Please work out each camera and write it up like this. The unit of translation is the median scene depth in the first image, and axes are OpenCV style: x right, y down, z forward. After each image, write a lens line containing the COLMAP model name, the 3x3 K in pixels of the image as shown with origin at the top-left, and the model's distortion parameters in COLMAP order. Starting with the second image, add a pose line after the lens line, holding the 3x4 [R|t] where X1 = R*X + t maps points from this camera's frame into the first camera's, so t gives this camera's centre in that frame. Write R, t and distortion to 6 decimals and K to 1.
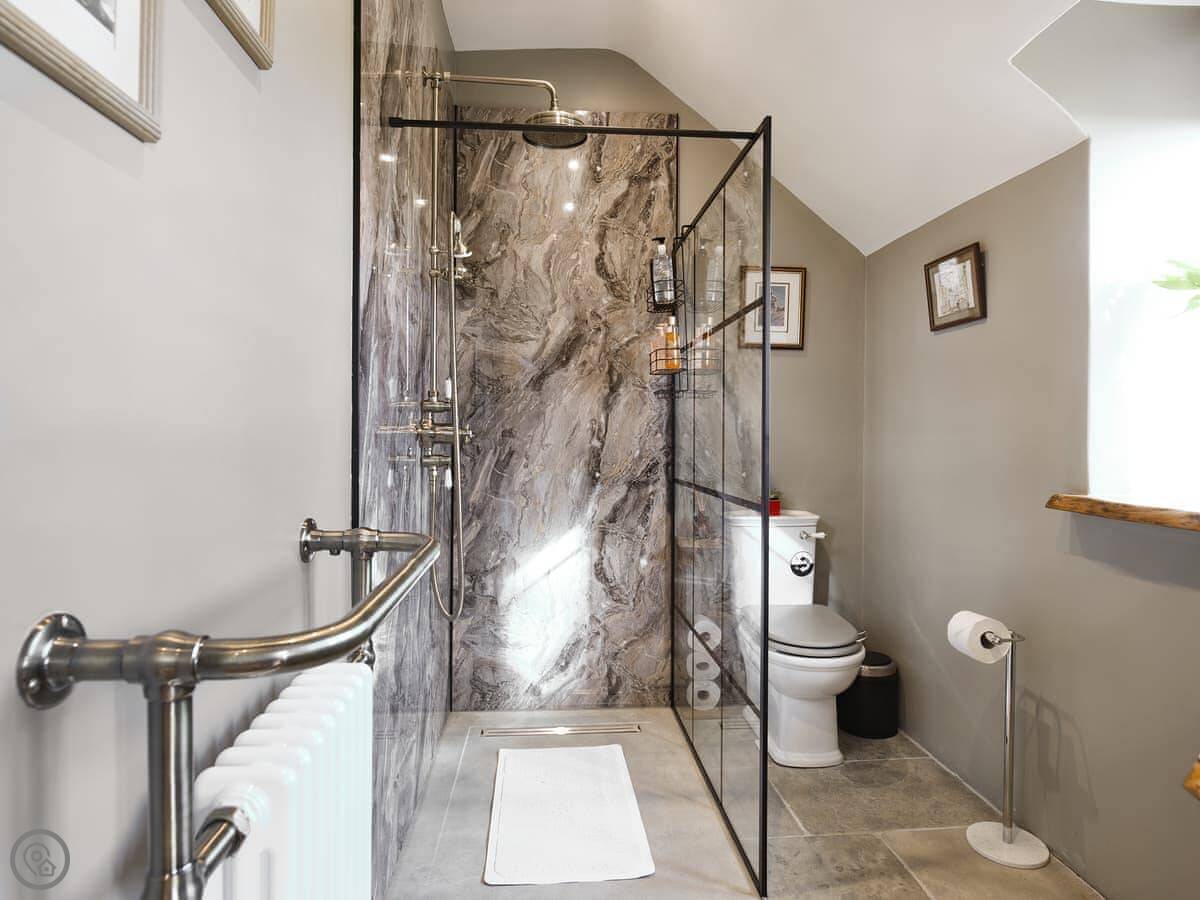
lens RADIAL K [[680.8, 0, 600.0], [0, 680.8, 450.0], [0, 0, 1]] dist [-0.002400, -0.000023]
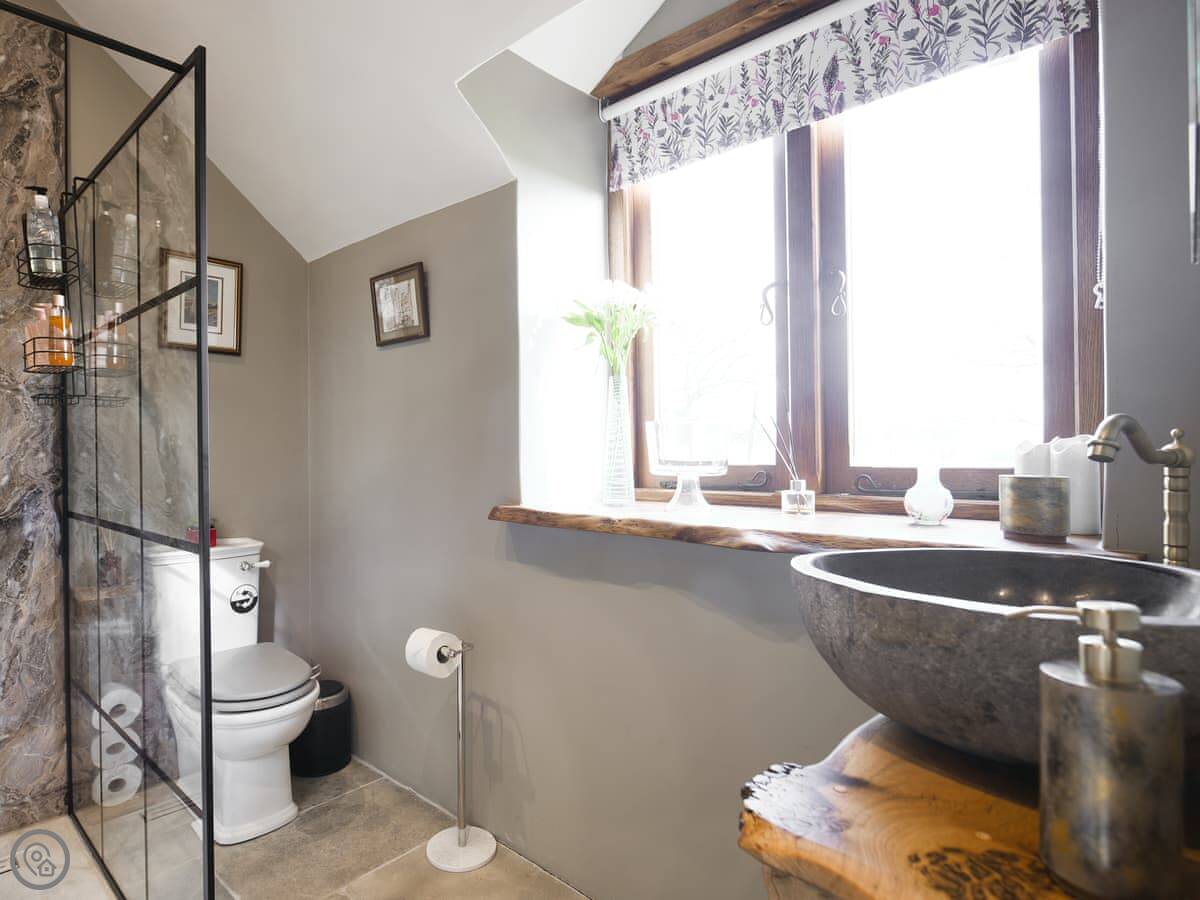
lens RADIAL K [[669.6, 0, 532.6], [0, 669.6, 451.3], [0, 0, 1]] dist [-0.007289, -0.000711]
pose [[0.756252, -0.010633, 0.654194, 0.017501], [0.023511, 0.999664, -0.010931, -0.005305], [-0.653858, 0.023647, 0.756248, 0.108685]]
